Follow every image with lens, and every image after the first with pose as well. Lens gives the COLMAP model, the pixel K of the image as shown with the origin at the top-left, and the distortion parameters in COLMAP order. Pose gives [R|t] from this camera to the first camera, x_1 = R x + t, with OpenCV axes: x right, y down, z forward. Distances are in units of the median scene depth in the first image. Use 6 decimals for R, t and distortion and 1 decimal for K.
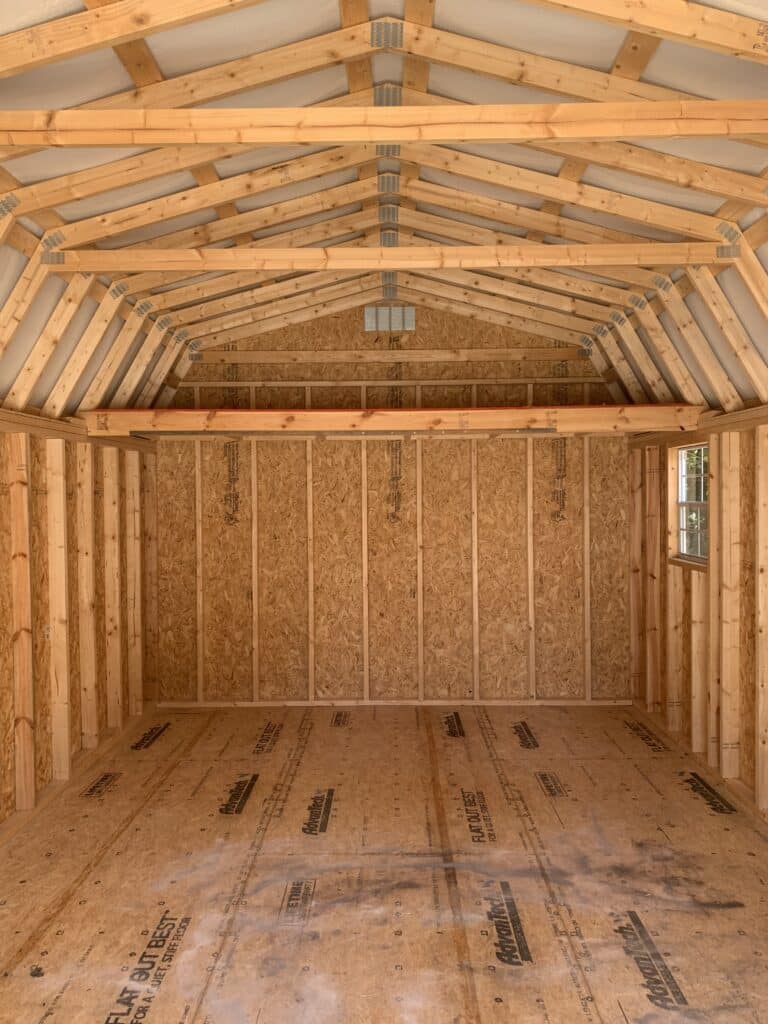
lens RADIAL K [[779.5, 0, 384.0], [0, 779.5, 512.0], [0, 0, 1]] dist [0.008508, 0.000058]
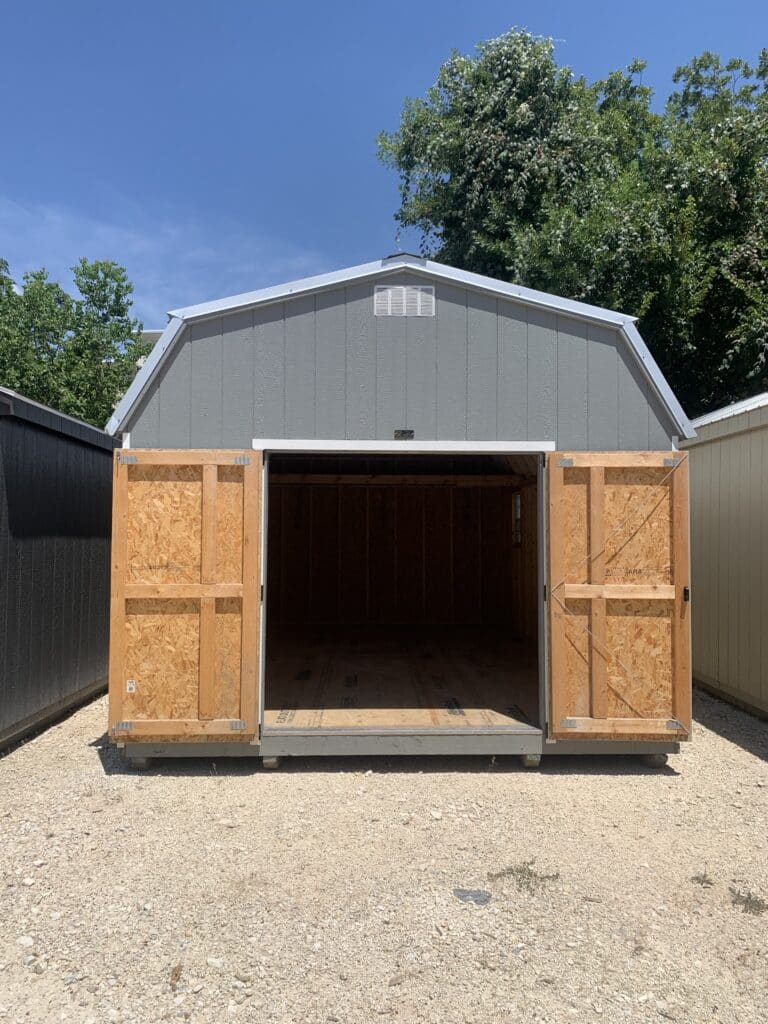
lens RADIAL K [[779.5, 0, 384.0], [0, 779.5, 512.0], [0, 0, 1]] dist [0.008508, 0.000058]
pose [[0.999155, 0.011951, 0.039326, -0.079251], [-0.009678, 0.998298, -0.057514, 0.108114], [-0.039946, 0.057085, 0.997570, -1.265394]]
